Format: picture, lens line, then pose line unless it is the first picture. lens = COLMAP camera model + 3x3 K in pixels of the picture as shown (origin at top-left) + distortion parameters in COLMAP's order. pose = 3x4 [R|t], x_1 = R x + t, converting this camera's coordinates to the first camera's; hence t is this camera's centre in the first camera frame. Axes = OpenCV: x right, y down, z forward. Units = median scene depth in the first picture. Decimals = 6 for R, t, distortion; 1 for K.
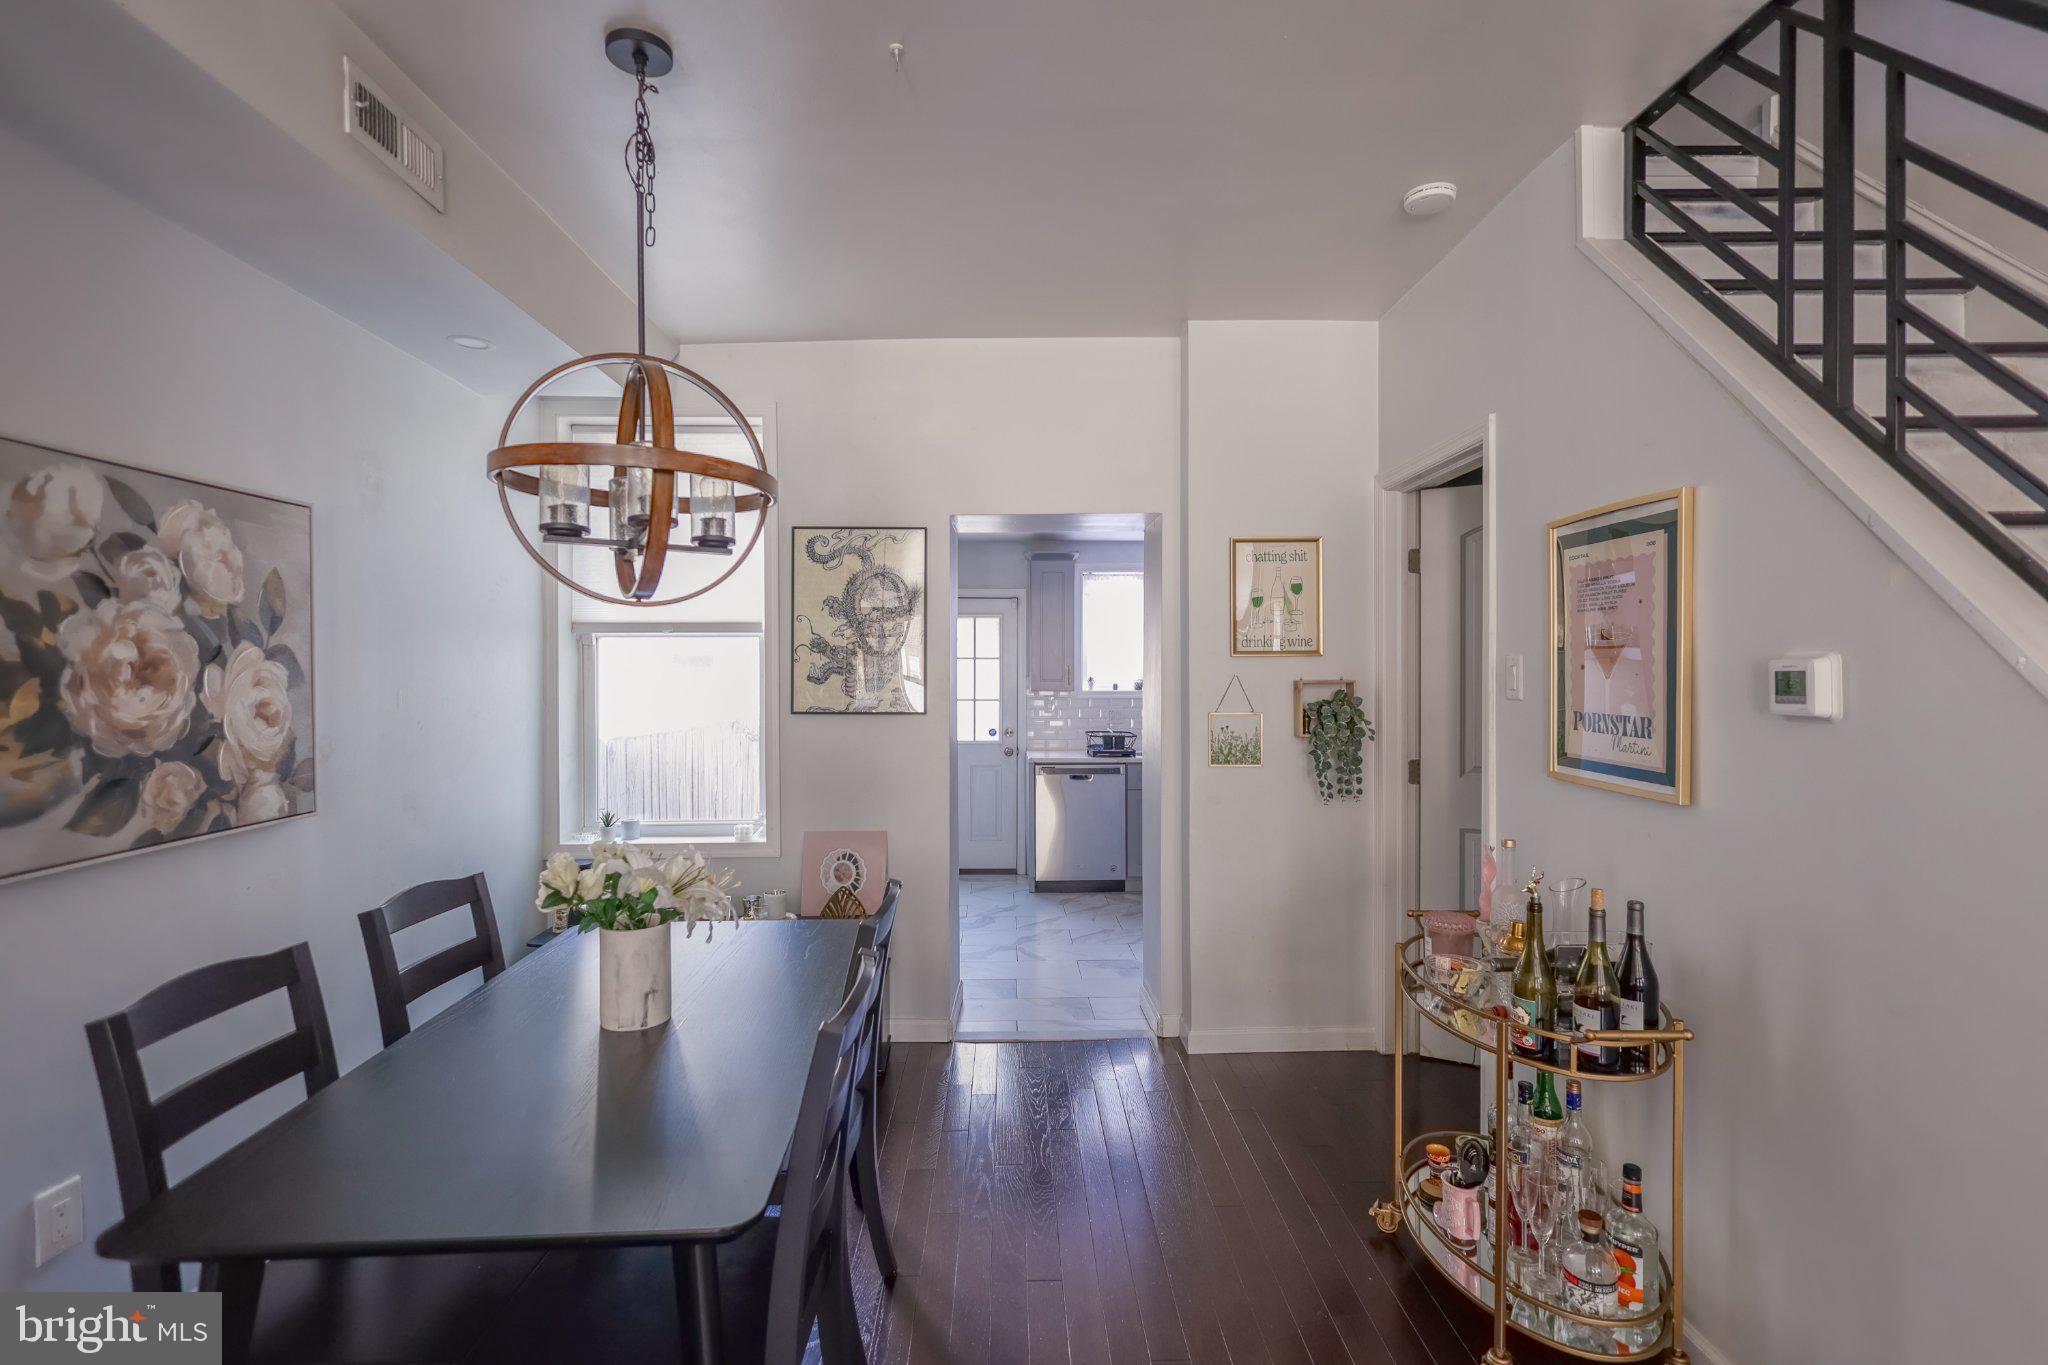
lens RADIAL K [[943.4, 0, 1024.4], [0, 943.4, 685.6], [0, 0, 1]] dist [-0.000612, 0.000891]
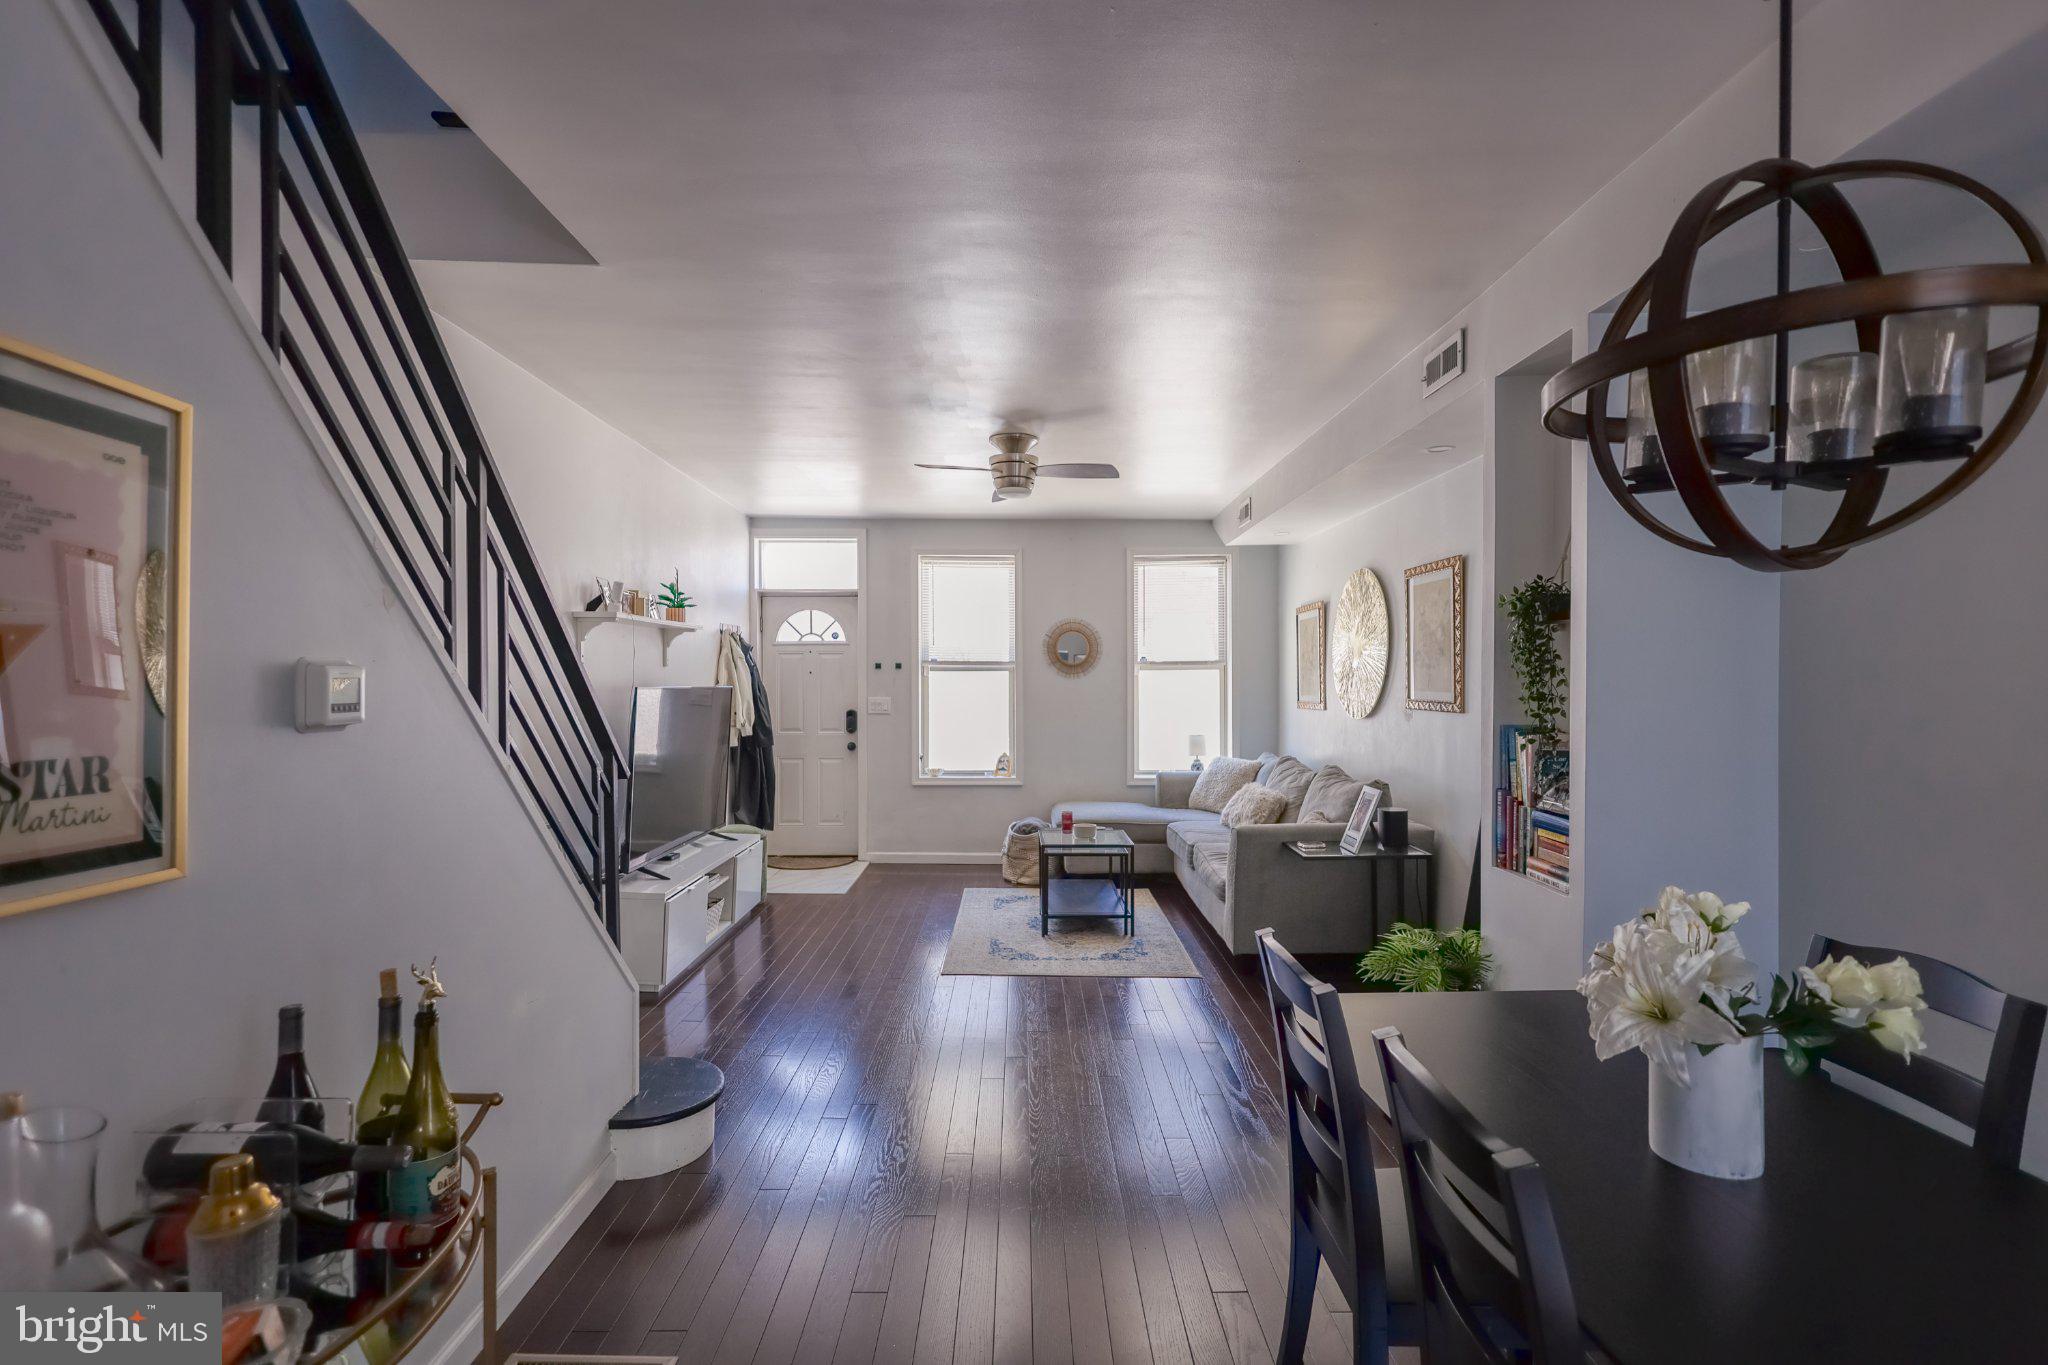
lens RADIAL K [[943.4, 0, 1024.4], [0, 943.4, 685.6], [0, 0, 1]] dist [-0.000612, 0.000891]
pose [[-0.999879, 0.002687, 0.015296, 0.072643], [0.002940, 0.999859, 0.016554, -0.014926], [-0.015250, 0.016597, -0.999746, 1.349602]]
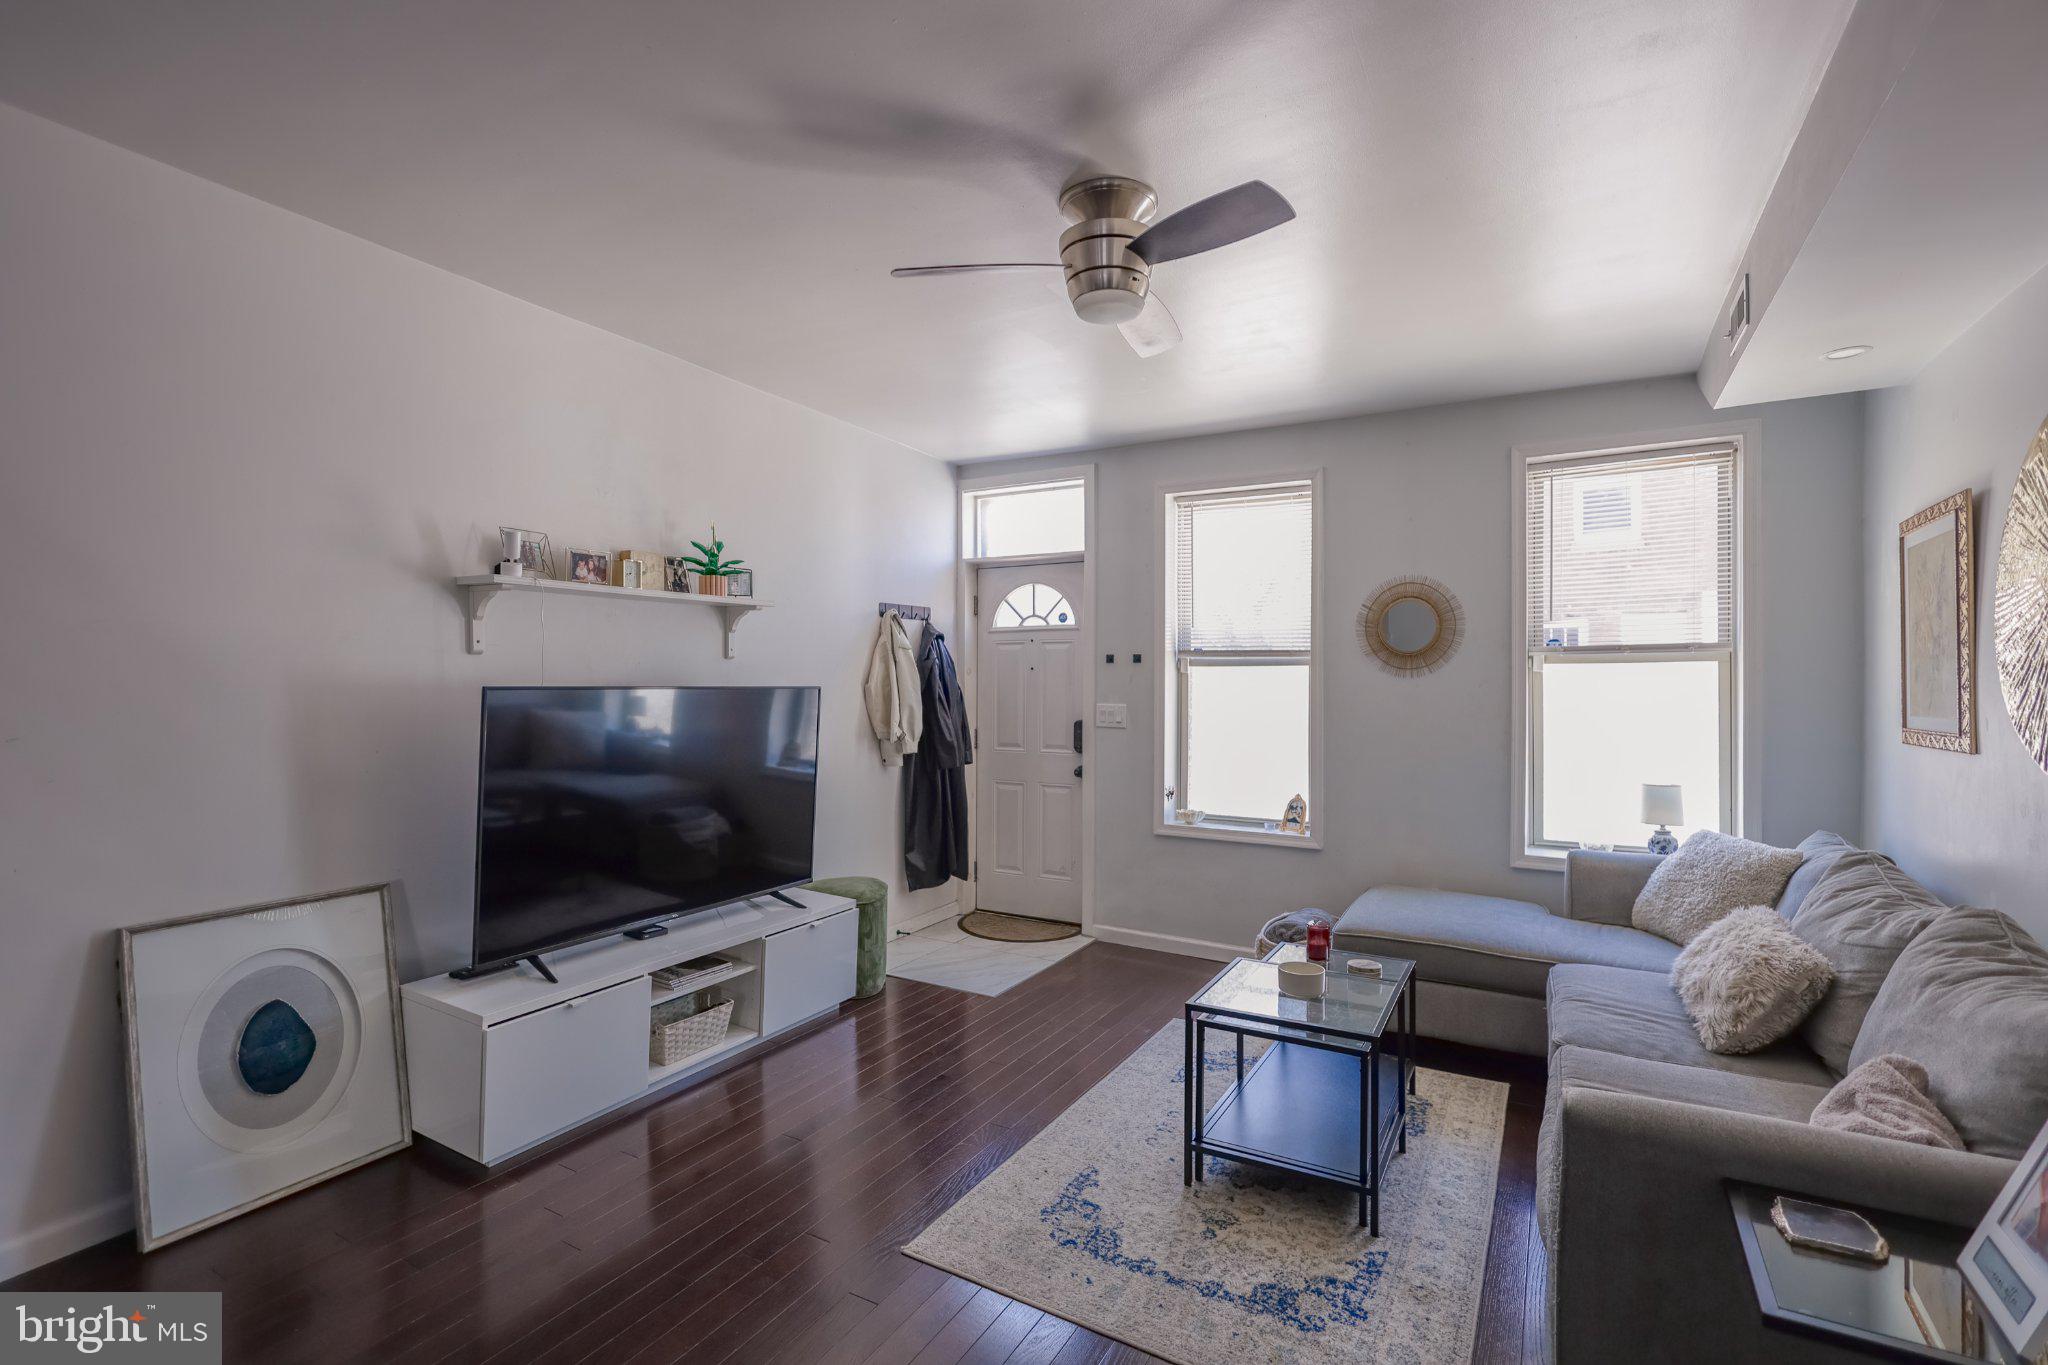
lens RADIAL K [[944.9, 0, 1023.7], [0, 944.9, 680.7], [0, 0, 1]] dist [0.000676, 0.000672]
pose [[-0.858418, -0.001448, 0.512949, -0.341247], [0.003667, 0.999953, 0.008960, 0.000890], [-0.512938, 0.009573, -0.858372, 0.210697]]
